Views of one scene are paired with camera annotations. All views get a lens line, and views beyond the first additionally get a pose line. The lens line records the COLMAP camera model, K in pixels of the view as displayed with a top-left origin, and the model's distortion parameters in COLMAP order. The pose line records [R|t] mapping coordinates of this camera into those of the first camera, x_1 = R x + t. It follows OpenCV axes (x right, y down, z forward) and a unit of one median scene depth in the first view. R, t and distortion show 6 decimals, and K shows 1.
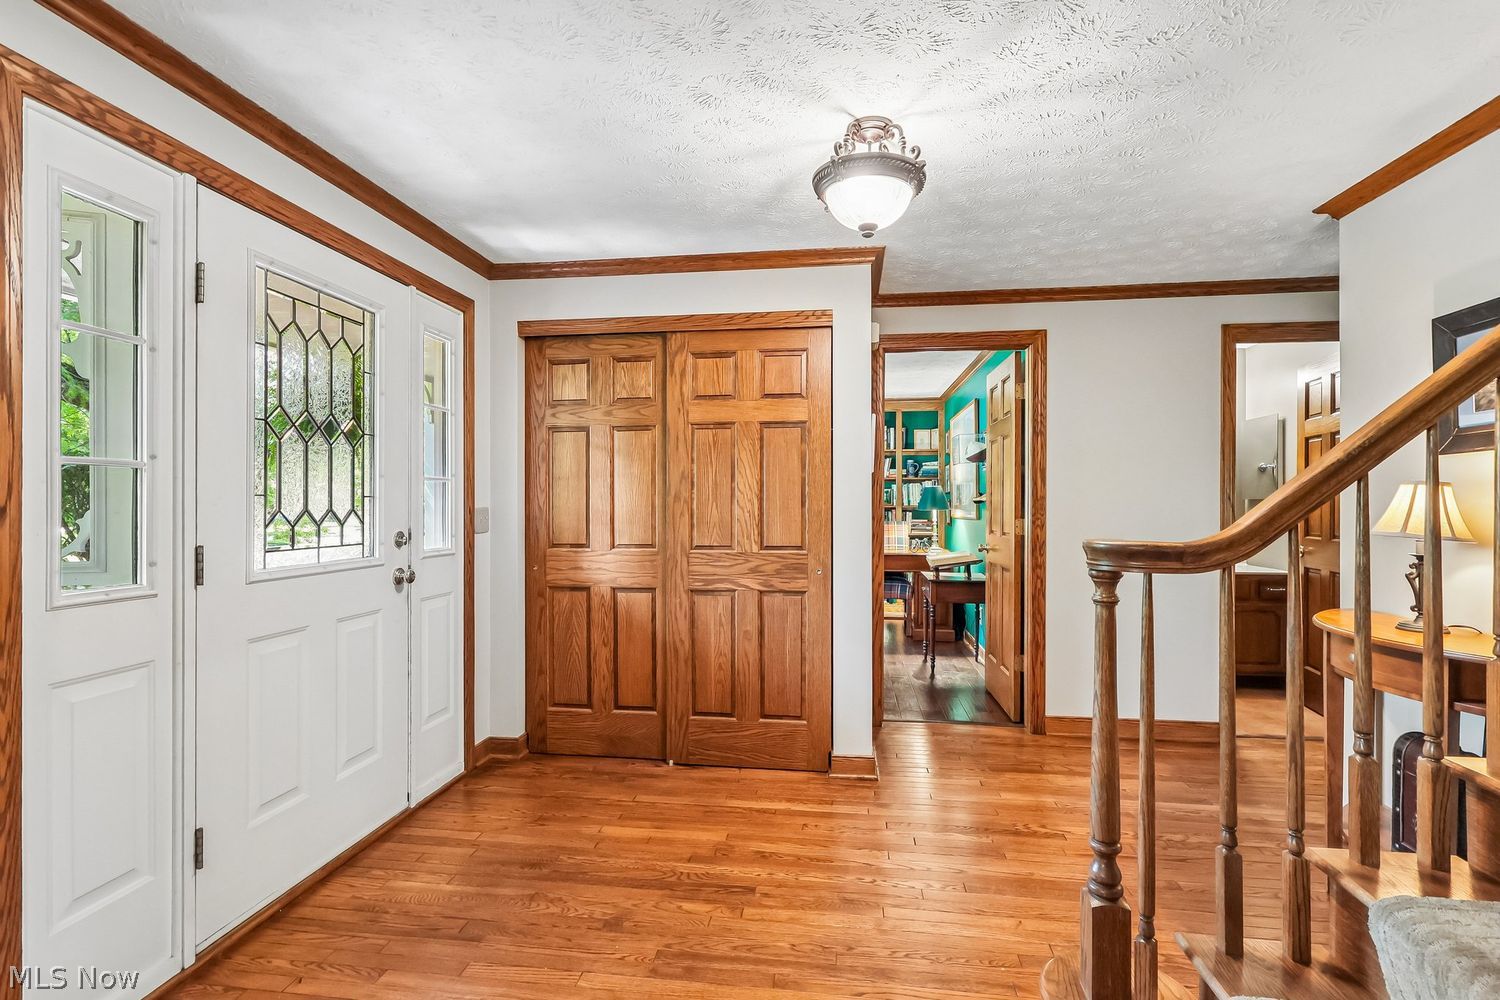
lens RADIAL K [[705.3, 0, 749.0], [0, 705.3, 500.7], [0, 0, 1]] dist [-0.000493, 0.001002]
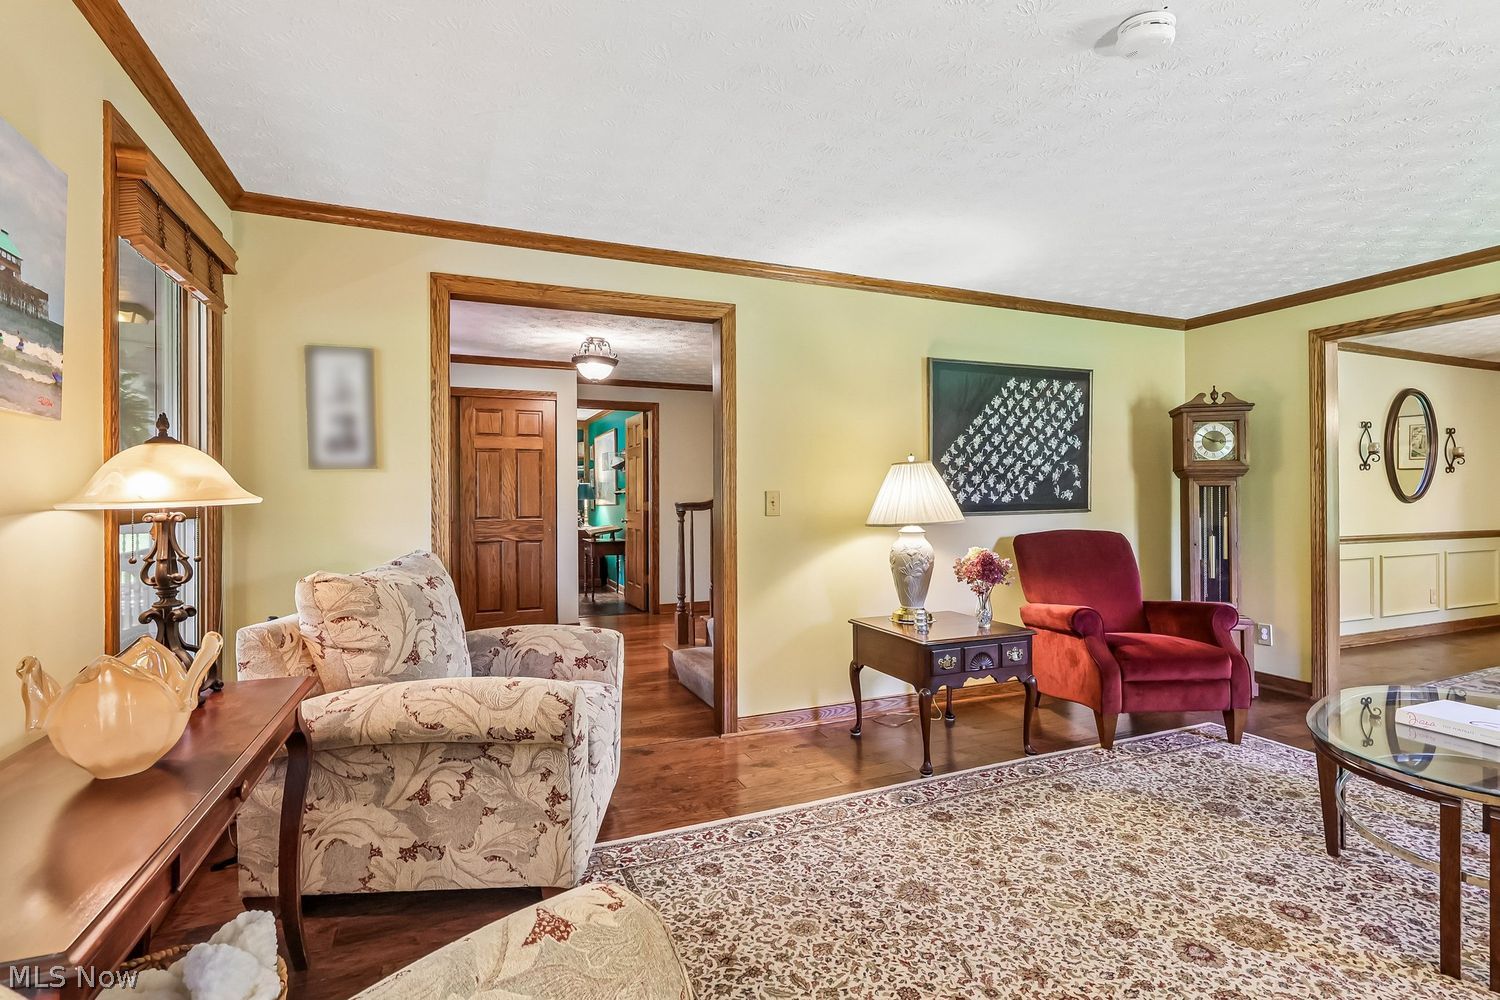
lens RADIAL K [[705.3, 0, 749.0], [0, 705.3, 500.7], [0, 0, 1]] dist [-0.000493, 0.001002]
pose [[0.858118, -0.008026, 0.513390, -0.359262], [0.004546, 0.999957, 0.008035, 0.009496], [-0.513433, -0.004561, 0.858118, -0.783087]]
